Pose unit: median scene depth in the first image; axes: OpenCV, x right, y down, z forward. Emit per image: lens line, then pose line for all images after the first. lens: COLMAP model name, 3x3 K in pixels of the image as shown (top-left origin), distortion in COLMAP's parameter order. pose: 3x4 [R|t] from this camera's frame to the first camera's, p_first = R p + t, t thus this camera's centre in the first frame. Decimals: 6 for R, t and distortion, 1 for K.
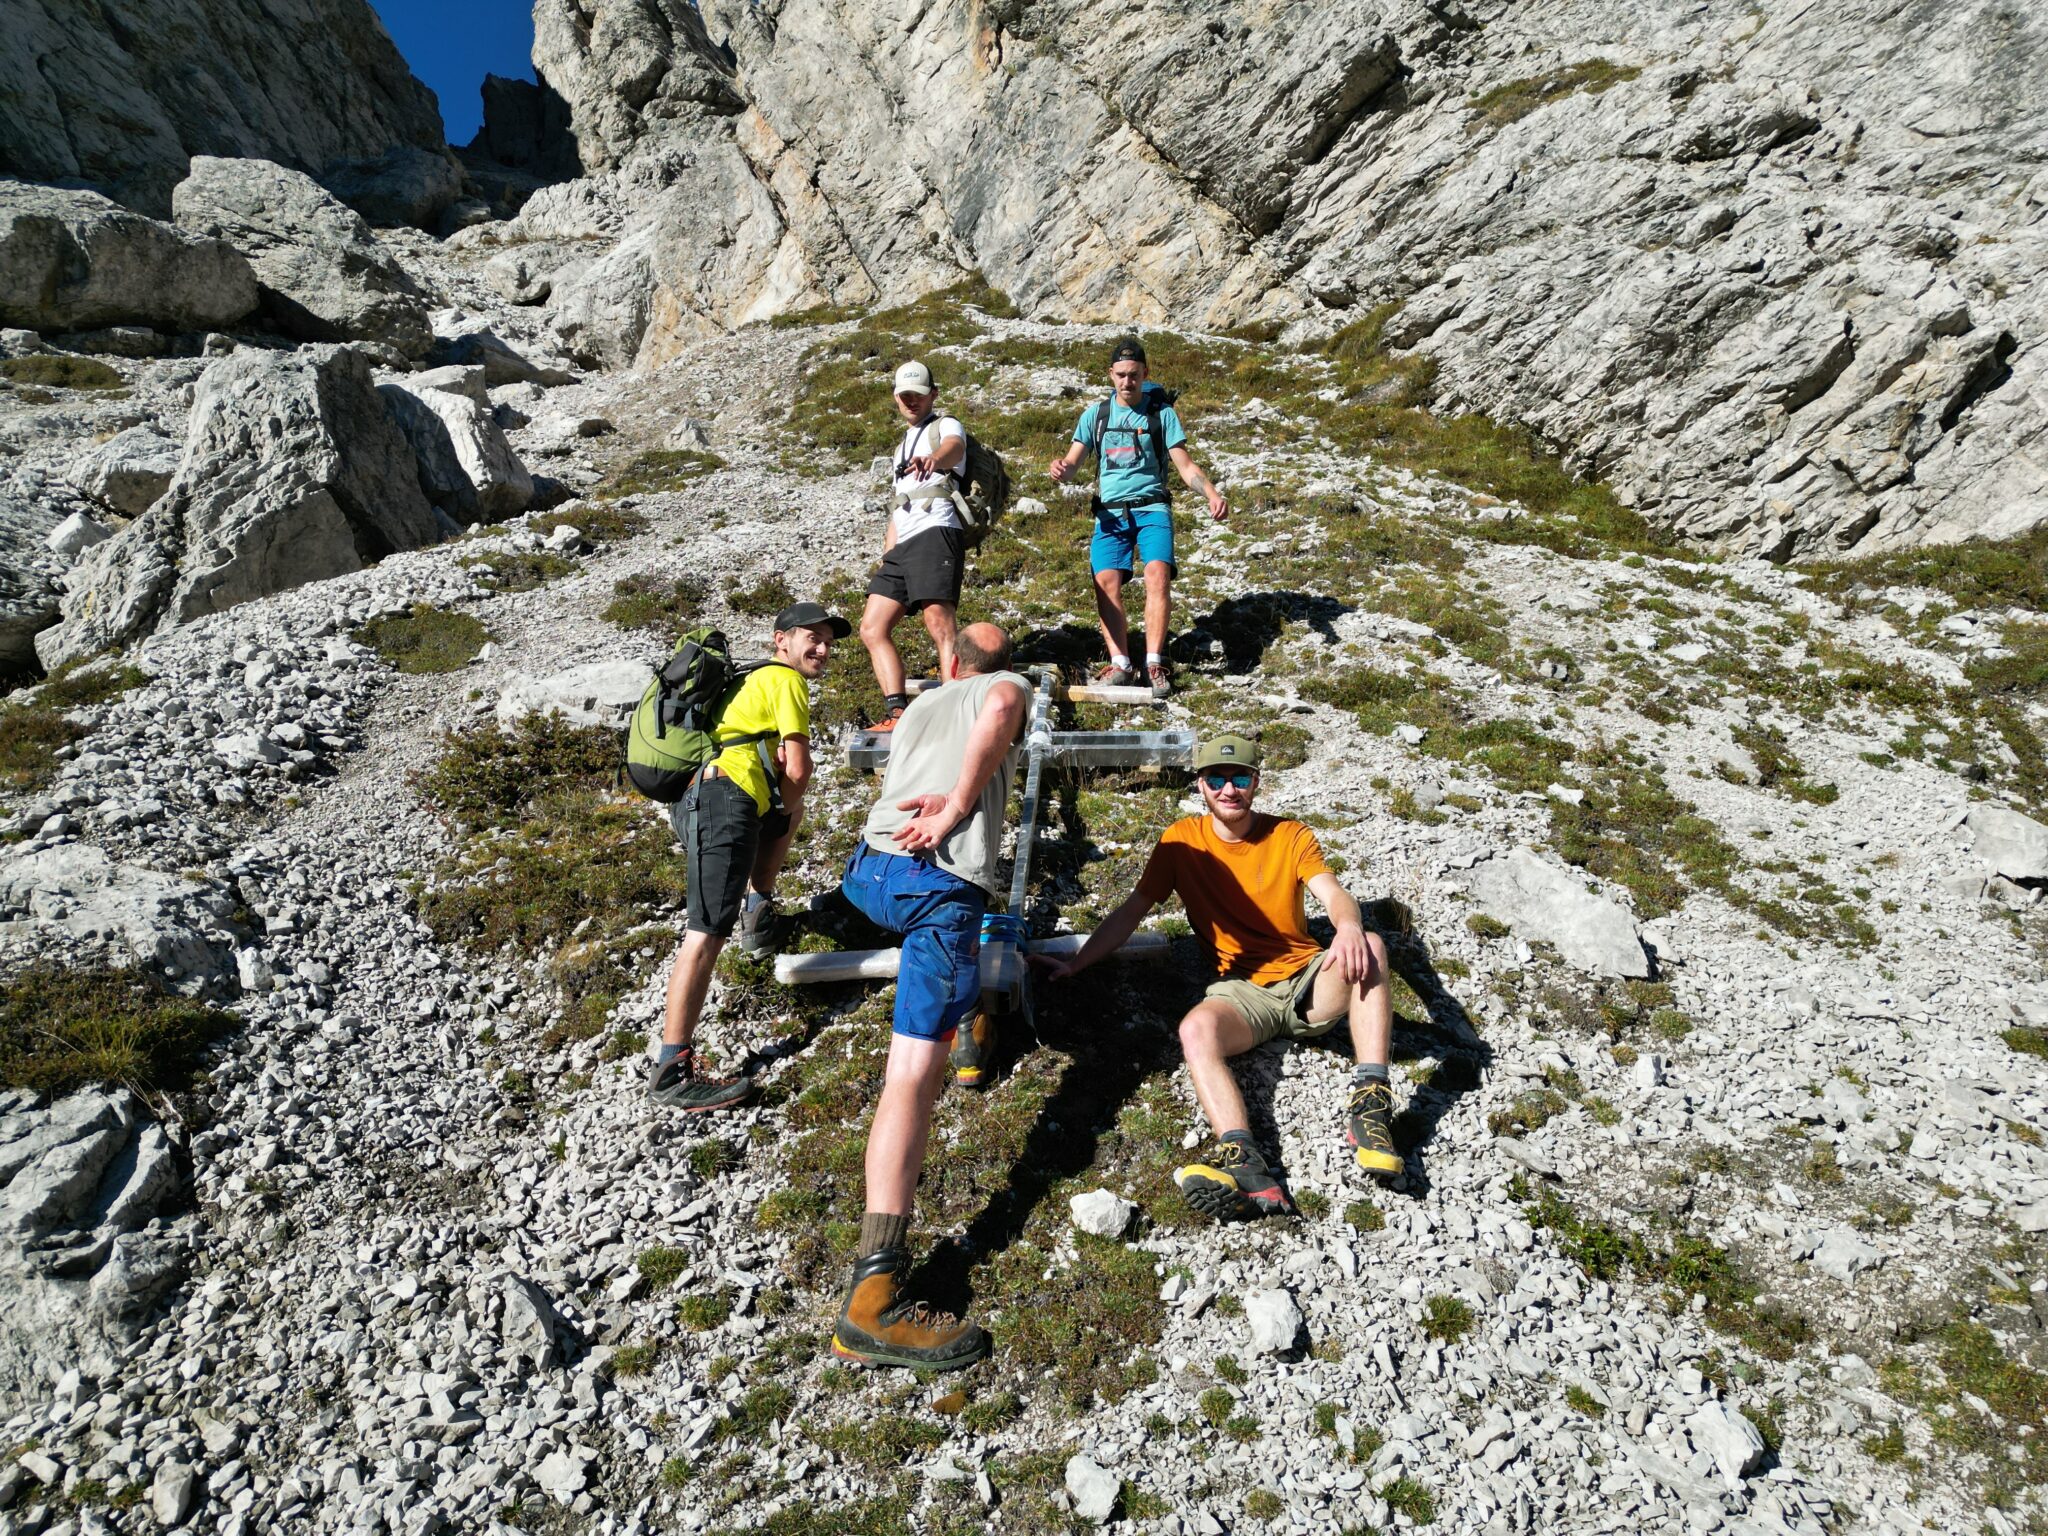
lens RADIAL K [[1447.2, 0, 1032.3], [0, 1447.2, 765.7], [0, 0, 1]] dist [0.066514, -0.053191]
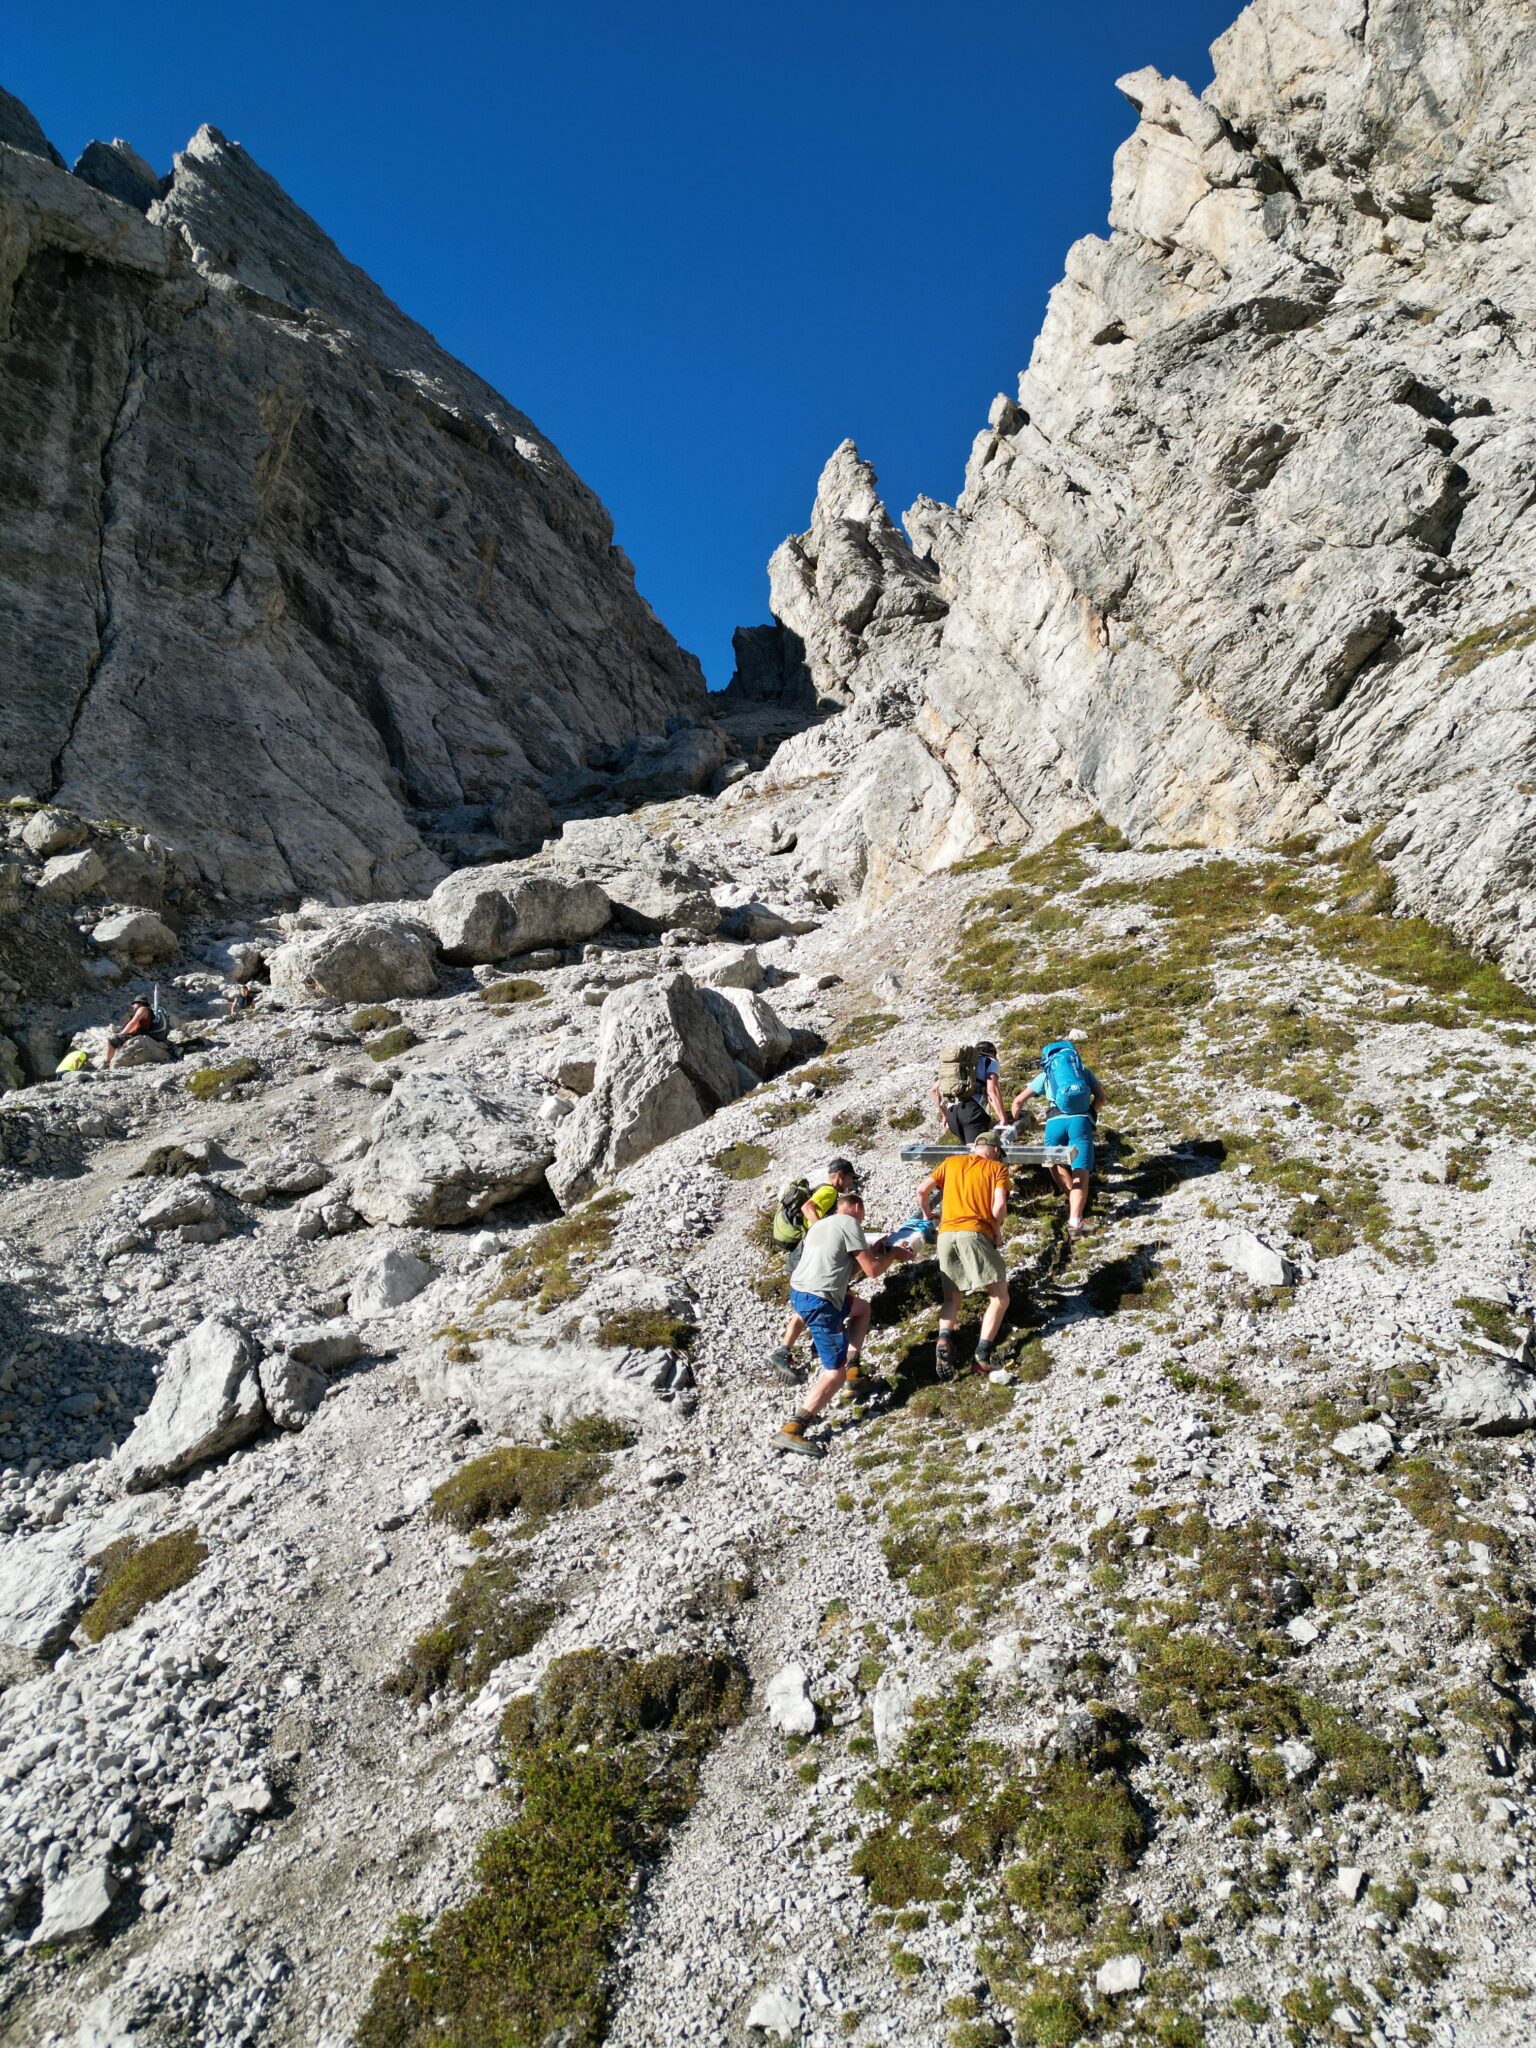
lens RADIAL K [[1447.2, 0, 764.2], [0, 1447.2, 1027.4], [0, 0, 1]] dist [0.066514, -0.053191]
pose [[0.929473, -0.122557, -0.347935, 0.246698], [0.081456, 0.988103, -0.130449, -0.006074], [0.359784, 0.092907, 0.928399, -0.644551]]
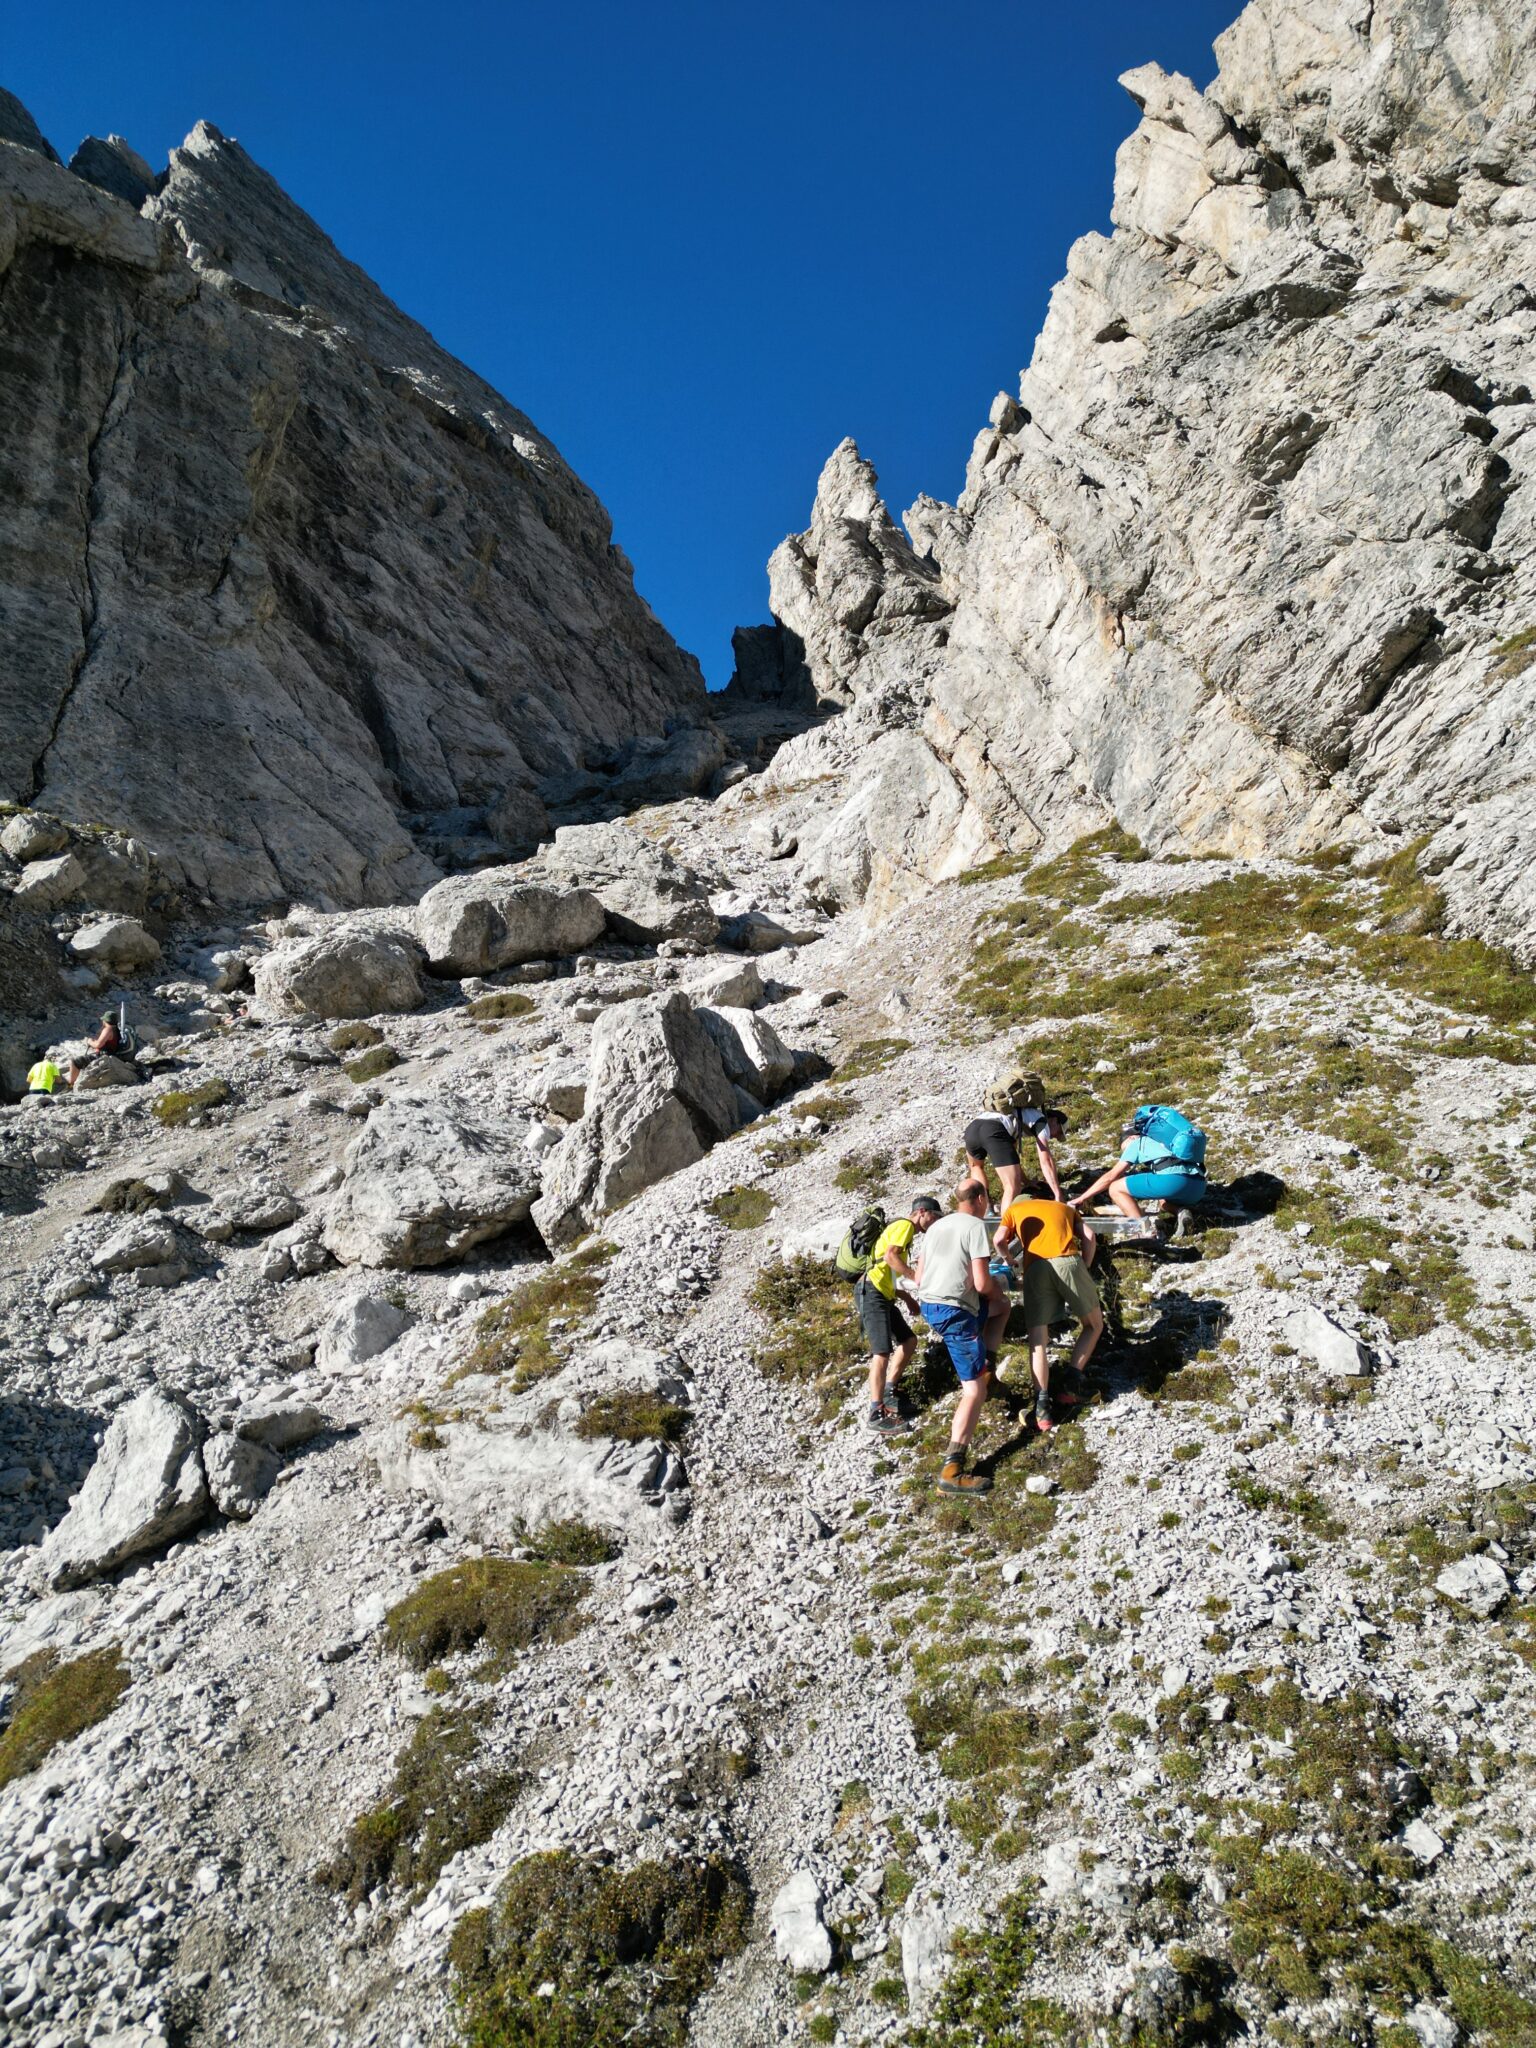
lens RADIAL K [[1447.2, 0, 763.8], [0, 1447.2, 1025.3], [0, 0, 1]] dist [0.066514, -0.053191]
pose [[0.929693, -0.122346, -0.347423, 0.203320], [0.080817, 0.987995, -0.131659, -0.056141], [0.359360, 0.094325, 0.928420, -0.528104]]
